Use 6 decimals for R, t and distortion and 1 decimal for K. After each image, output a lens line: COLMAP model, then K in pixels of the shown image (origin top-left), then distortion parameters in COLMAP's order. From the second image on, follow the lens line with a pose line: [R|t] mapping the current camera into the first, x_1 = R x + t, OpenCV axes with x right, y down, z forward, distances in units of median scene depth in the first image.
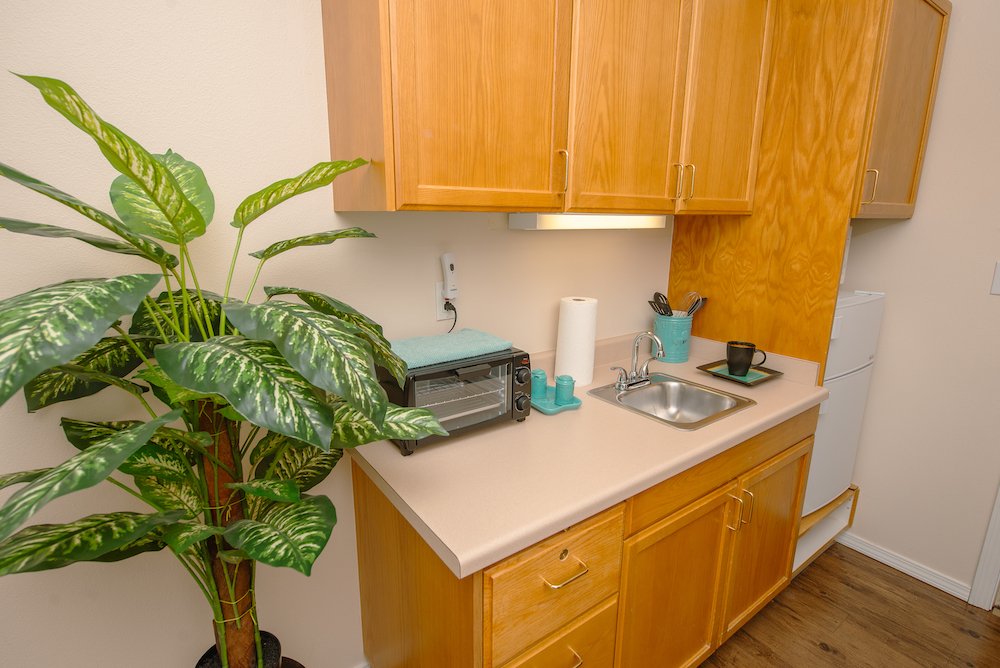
lens RADIAL K [[513.7, 0, 493.1], [0, 513.7, 332.5], [0, 0, 1]] dist [0.002735, 0.000239]
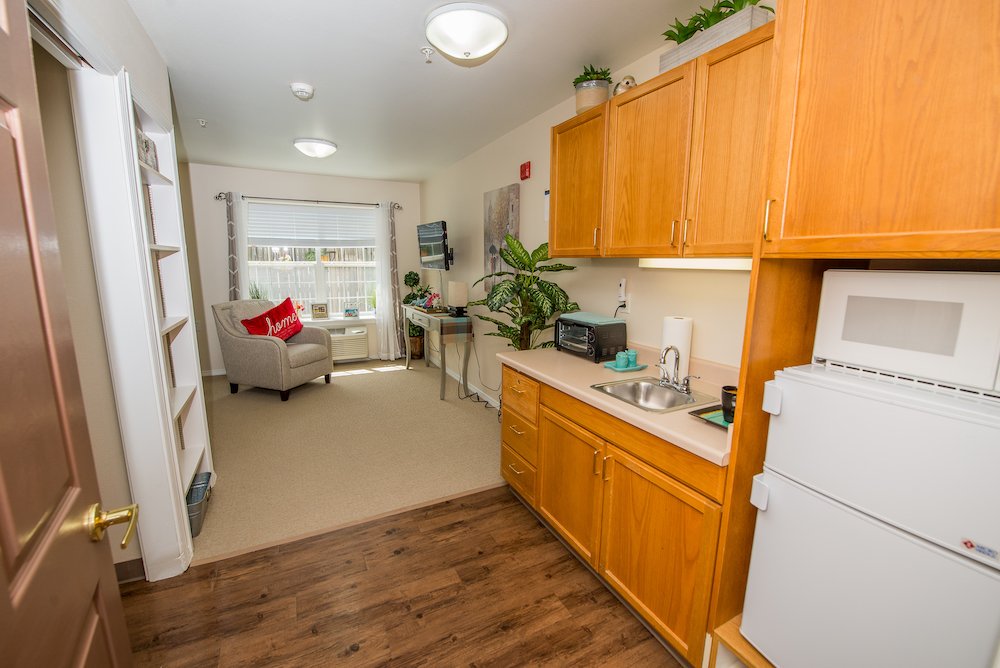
lens RADIAL K [[418.3, 0, 500.0], [0, 418.3, 334.0], [0, 0, 1]] dist [0.000333, 0.000013]
pose [[-0.166123, 0.159825, -0.973067, 1.290337], [-0.227875, 0.953847, 0.195571, -0.126105], [0.959414, 0.254227, -0.122036, 0.633506]]
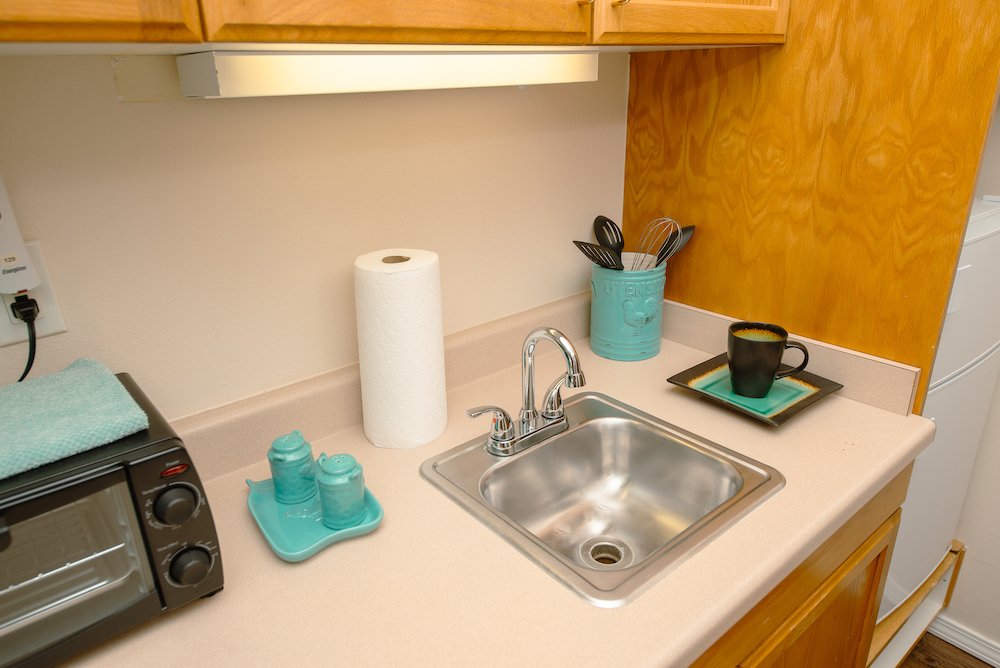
lens RADIAL K [[669.0, 0, 500.0], [0, 669.0, 334.0], [0, 0, 1]] dist [0.007664, 0.002320]
pose [[0.997257, -0.055383, 0.049105, 0.213604], [0.047579, 0.987858, 0.147893, -0.076828], [-0.056700, -0.145151, 0.987784, 0.400470]]
